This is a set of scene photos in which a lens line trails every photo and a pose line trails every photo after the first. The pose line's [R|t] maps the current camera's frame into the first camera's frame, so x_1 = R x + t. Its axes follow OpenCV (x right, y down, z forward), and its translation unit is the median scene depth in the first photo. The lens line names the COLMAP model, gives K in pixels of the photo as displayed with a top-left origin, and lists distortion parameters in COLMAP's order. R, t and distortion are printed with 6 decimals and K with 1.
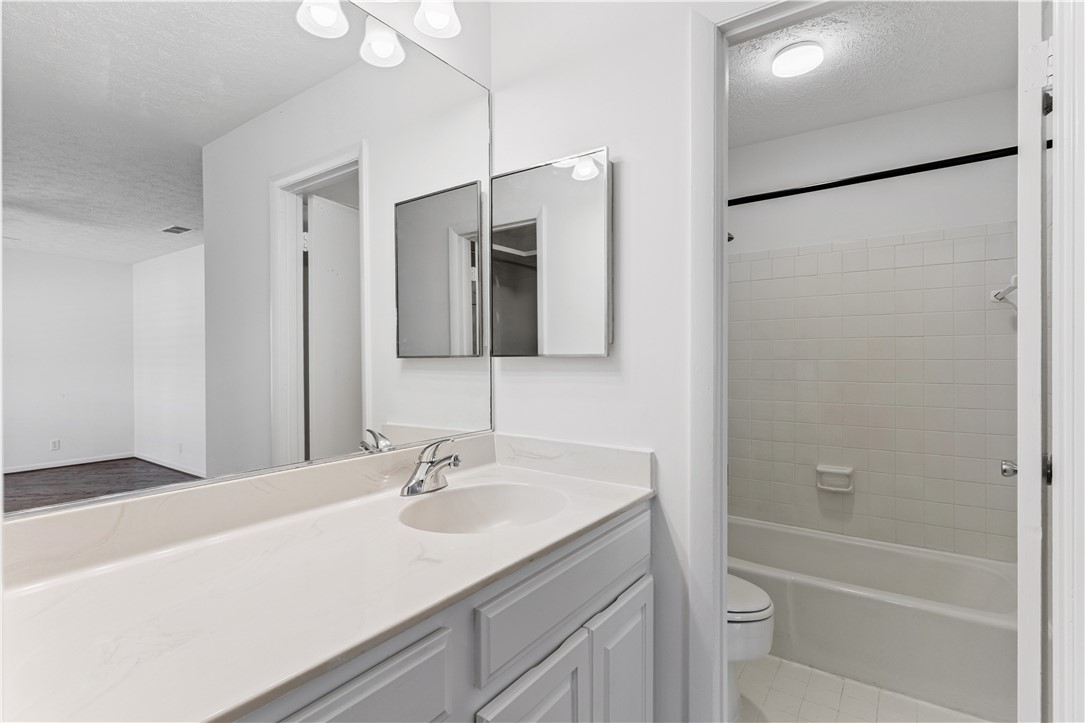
lens RADIAL K [[518.0, 0, 542.3], [0, 518.0, 360.8], [0, 0, 1]] dist [0.004779, -0.000629]
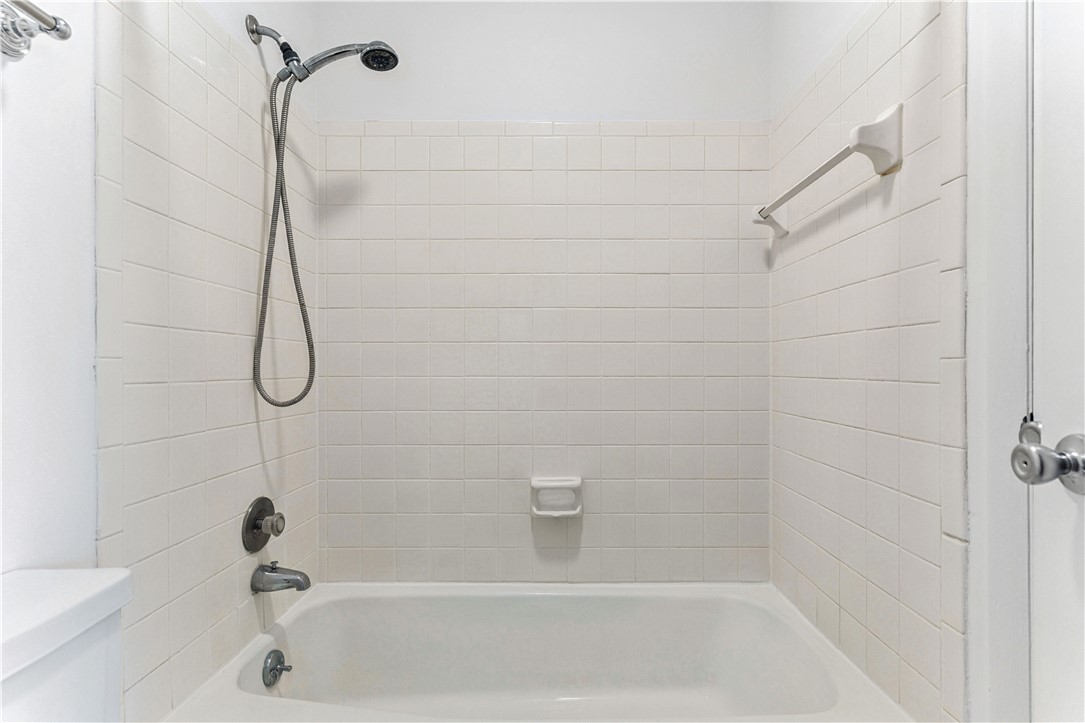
lens RADIAL K [[518.0, 0, 541.9], [0, 518.0, 365.3], [0, 0, 1]] dist [0.004779, -0.000629]
pose [[0.816166, 0.008956, 0.577748, 0.188313], [-0.001385, 0.999907, -0.013543, 0.077681], [-0.577816, 0.010253, 0.816103, 0.501699]]
